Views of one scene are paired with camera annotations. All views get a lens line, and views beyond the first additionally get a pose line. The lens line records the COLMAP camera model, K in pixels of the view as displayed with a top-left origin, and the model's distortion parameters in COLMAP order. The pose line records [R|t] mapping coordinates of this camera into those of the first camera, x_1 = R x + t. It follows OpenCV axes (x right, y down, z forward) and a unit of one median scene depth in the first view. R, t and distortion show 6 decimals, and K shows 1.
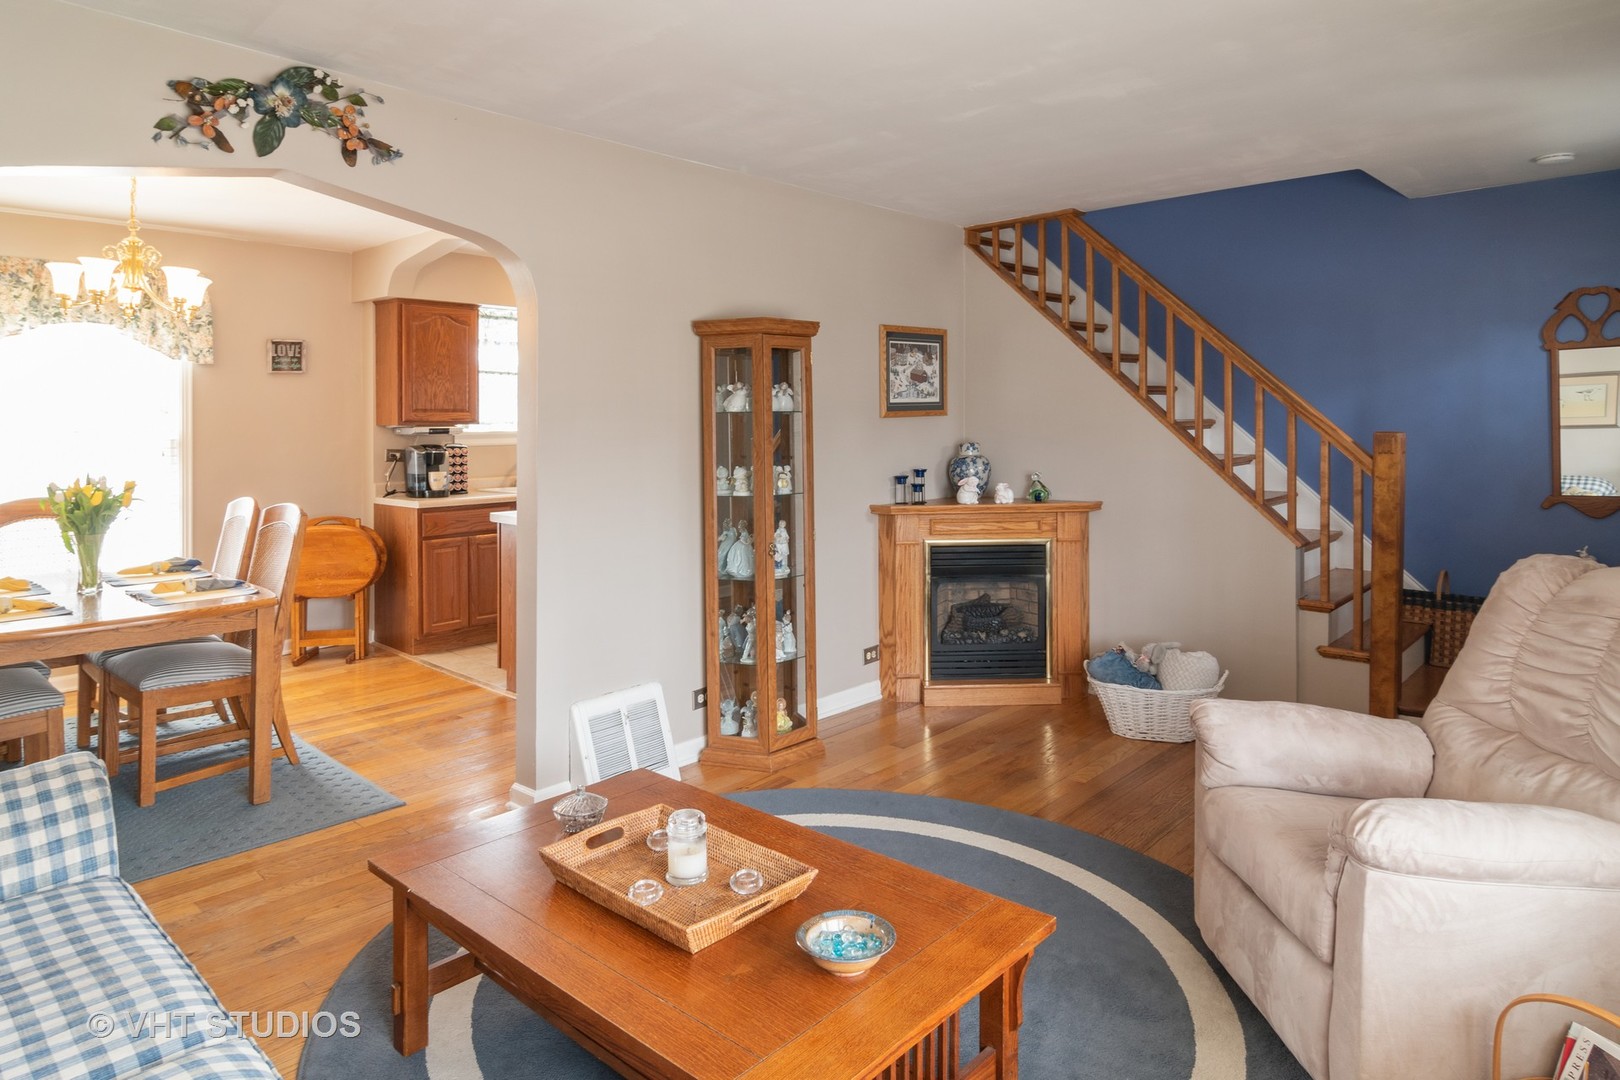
lens RADIAL K [[964.2, 0, 785.7], [0, 964.2, 428.0], [0, 0, 1]] dist [-0.002229, -0.001580]
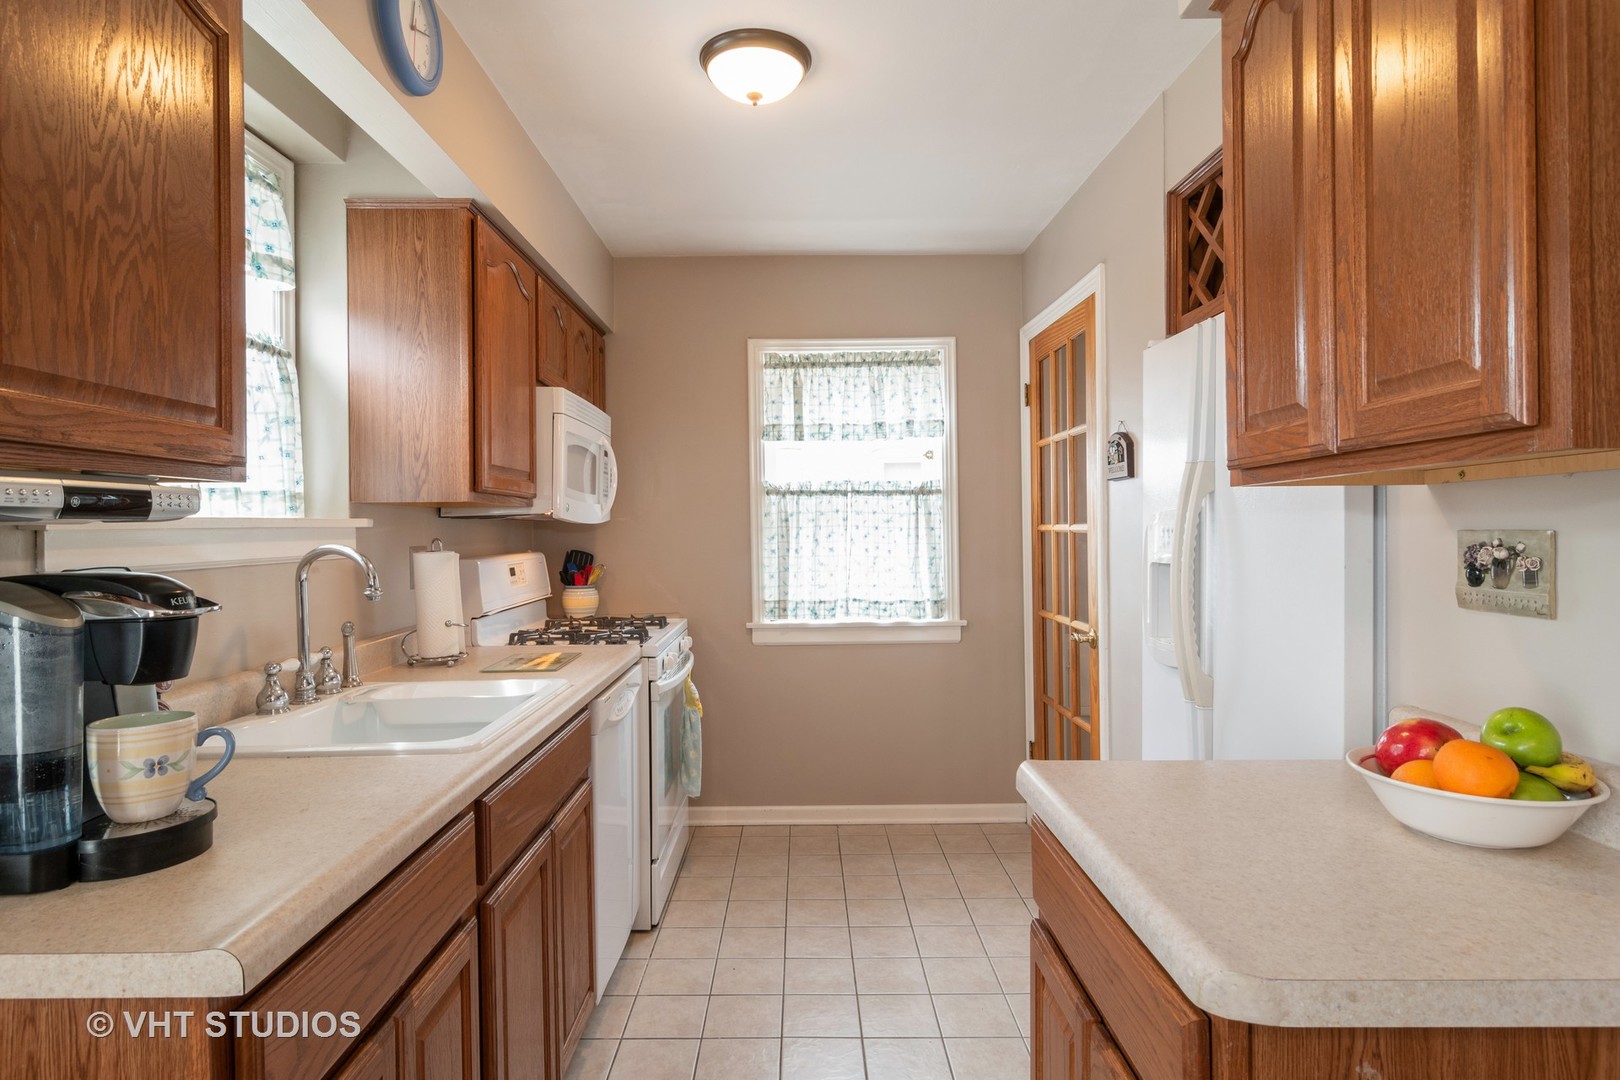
lens RADIAL K [[852.5, 0, 811.0], [0, 852.5, 541.4], [0, 0, 1]] dist [-0.005432, 0.001960]
pose [[0.714507, -0.006303, 0.699600, -0.386953], [0.005446, 0.999979, 0.003447, 0.011518], [-0.699607, 0.001347, 0.714527, 0.798667]]
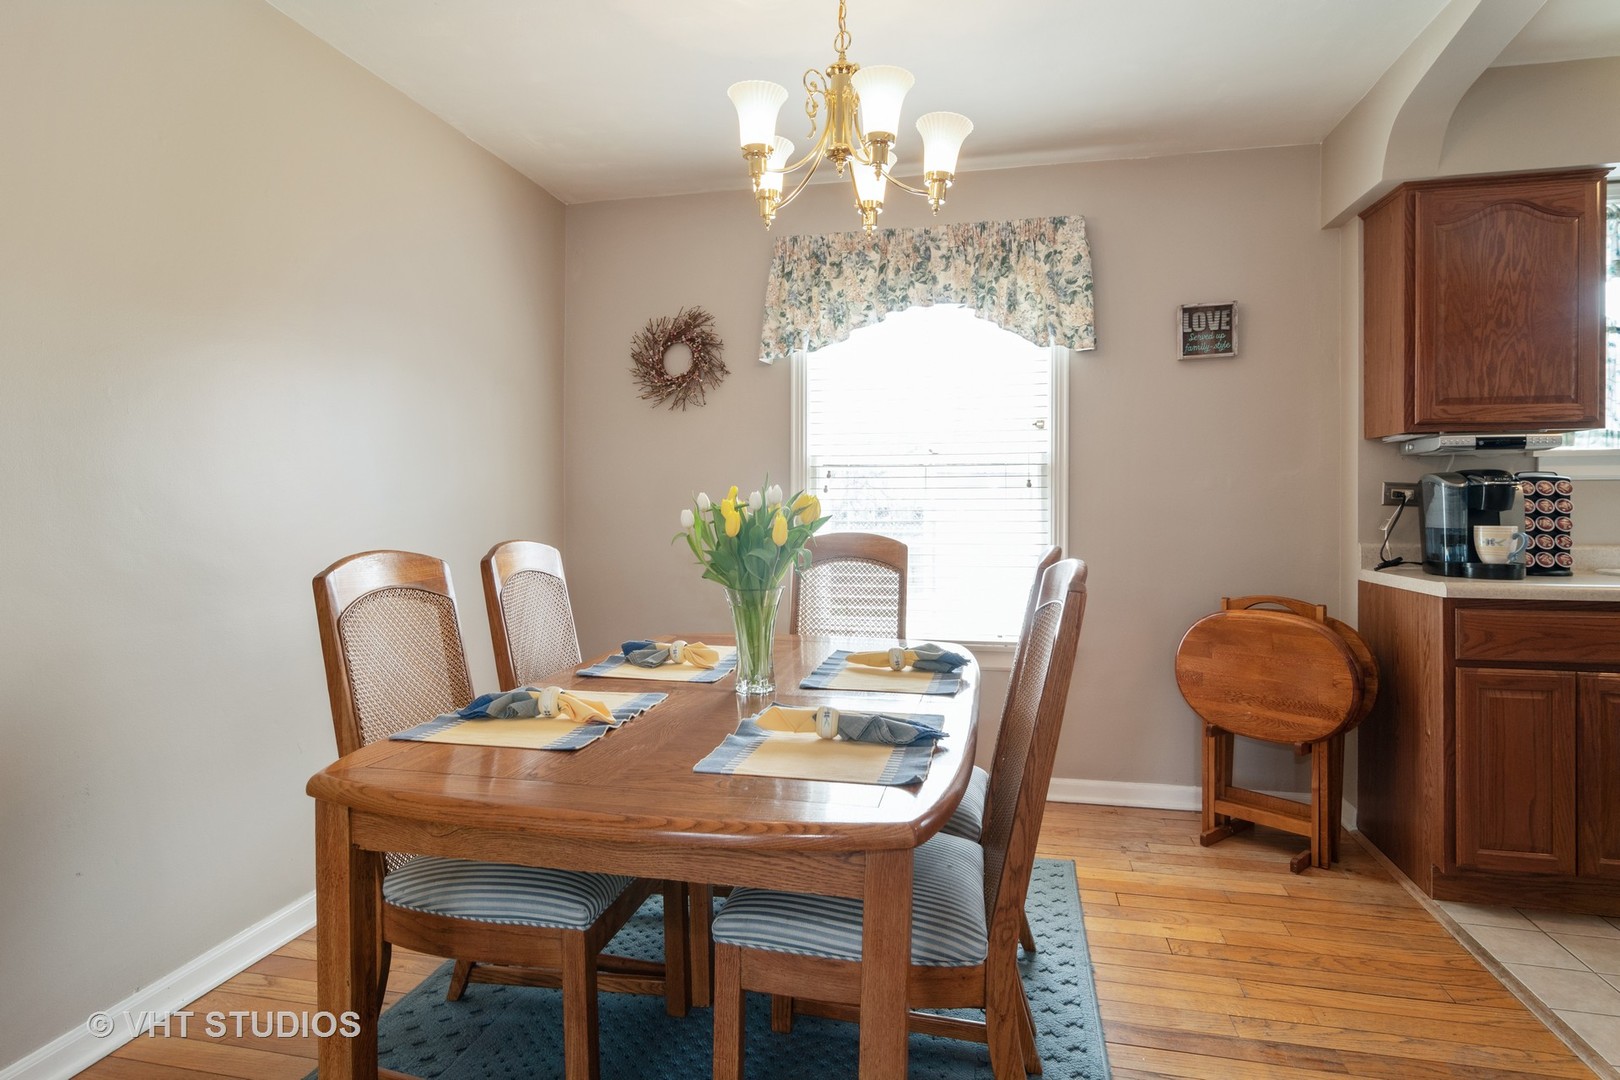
lens RADIAL K [[852.5, 0, 828.1], [0, 852.5, 498.9], [0, 0, 1]] dist [-0.005432, 0.001960]
pose [[0.525665, 0.003208, -0.850686, -0.176975], [-0.011494, 0.999928, -0.003332, 0.037813], [0.850614, 0.011529, 0.525664, 0.497851]]
